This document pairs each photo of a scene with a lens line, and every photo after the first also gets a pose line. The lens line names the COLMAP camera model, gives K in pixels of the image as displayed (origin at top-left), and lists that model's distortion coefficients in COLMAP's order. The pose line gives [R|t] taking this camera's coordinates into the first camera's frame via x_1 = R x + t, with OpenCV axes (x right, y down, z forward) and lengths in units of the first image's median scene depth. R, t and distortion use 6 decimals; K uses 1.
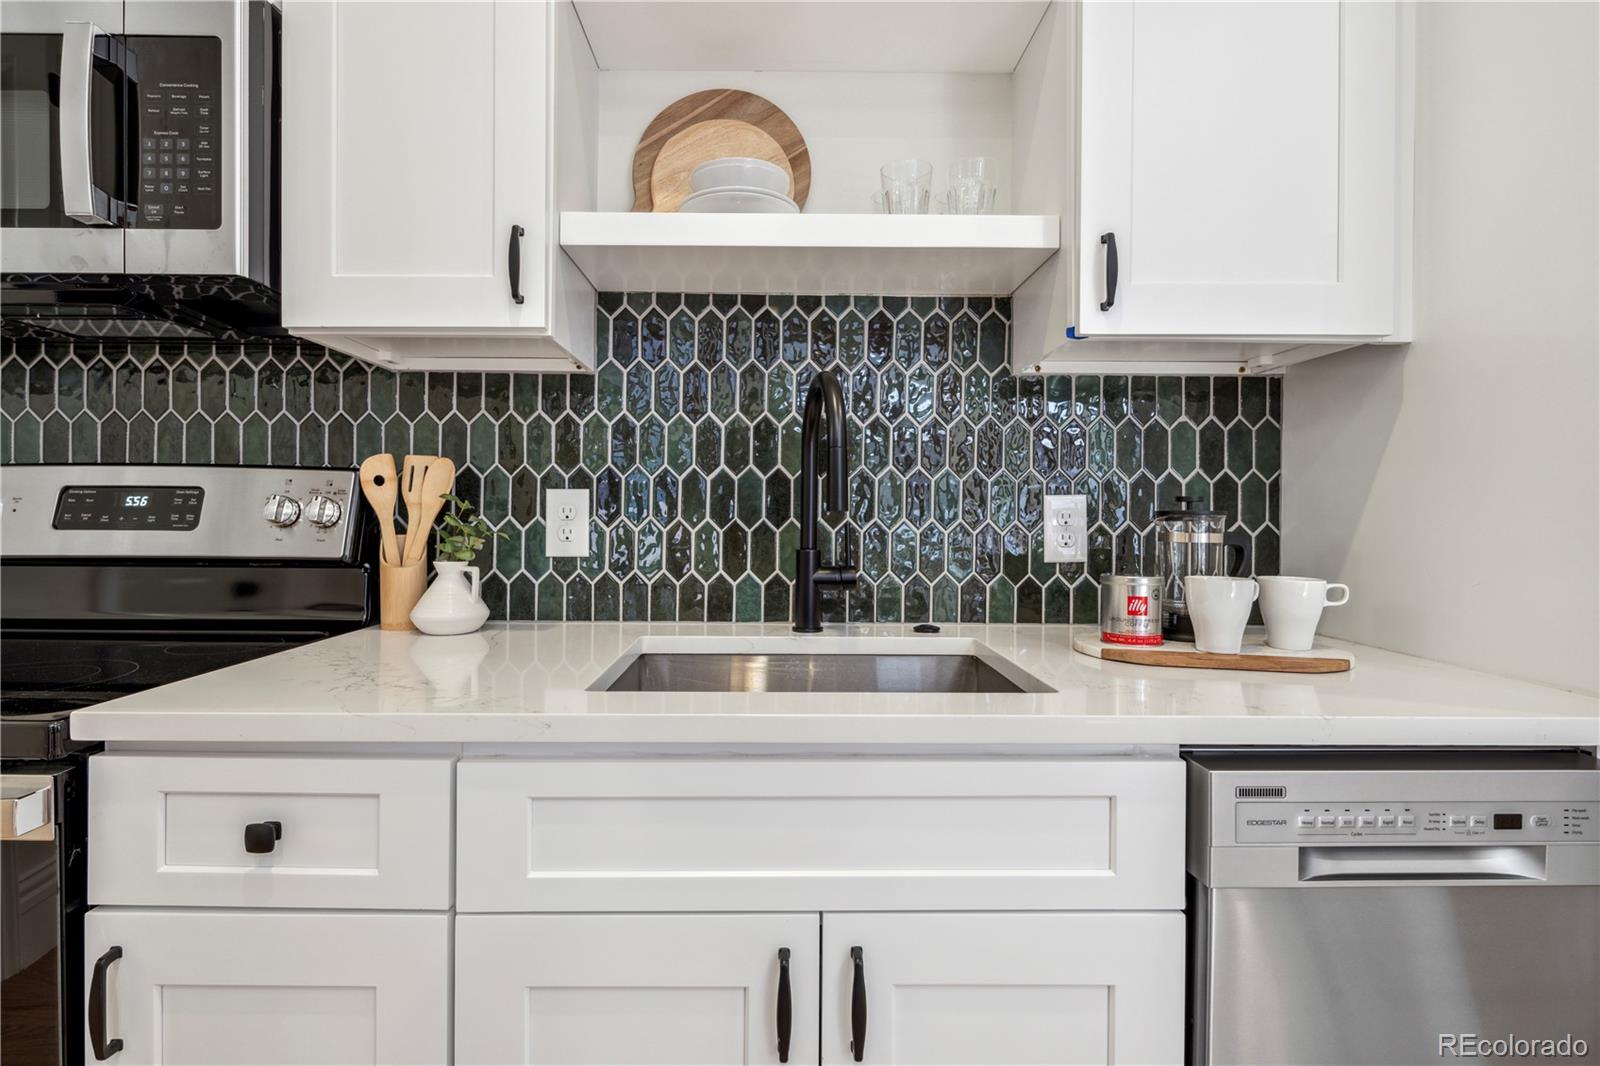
lens RADIAL K [[789.7, 0, 769.8], [0, 789.7, 510.2], [0, 0, 1]] dist [-0.000127, -0.000503]
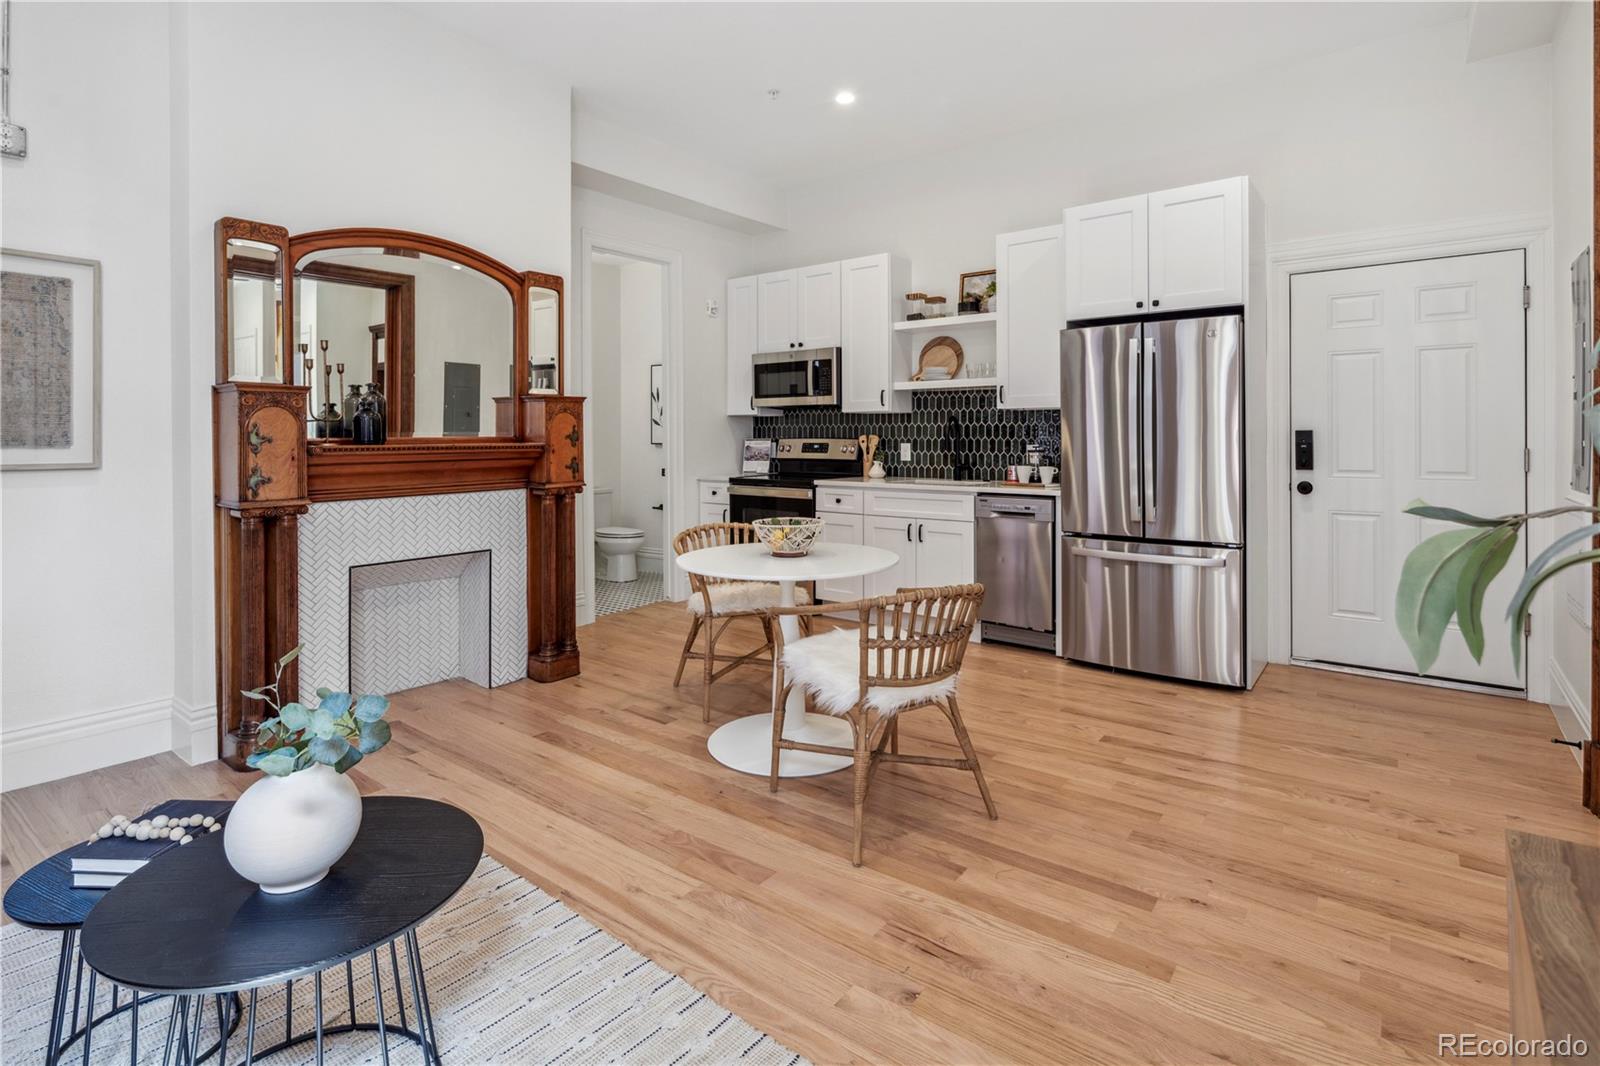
lens RADIAL K [[800.6, 0, 793.8], [0, 800.6, 432.6], [0, 0, 1]] dist [-0.000060, -0.000253]
pose [[0.794027, -0.009963, -0.607801, 1.801377], [0.006506, 0.999948, -0.007891, -0.054004], [0.607847, 0.002311, 0.794051, -2.606343]]
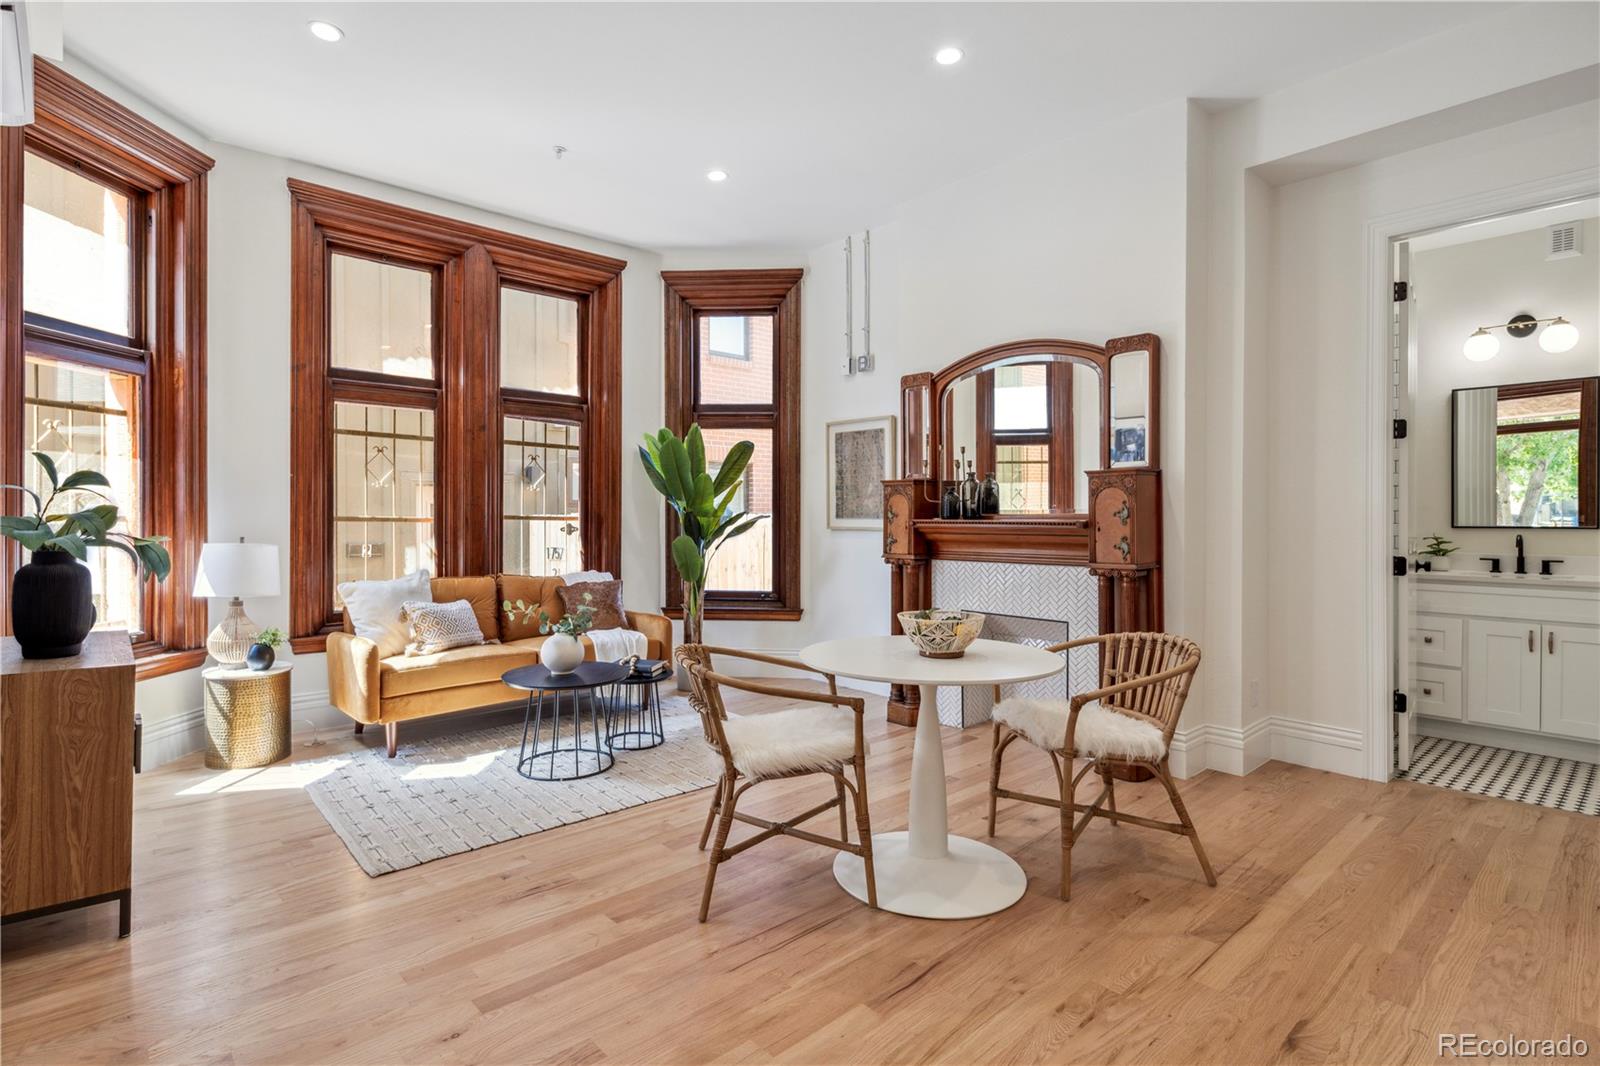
lens RADIAL K [[789.7, 0, 769.8], [0, 789.7, 510.2], [0, 0, 1]] dist [-0.000127, -0.000503]
pose [[-0.752462, -0.010284, -0.658556, 1.958688], [-0.005533, 0.999942, -0.009293, -0.047643], [0.658613, -0.003349, -0.752474, 0.507254]]
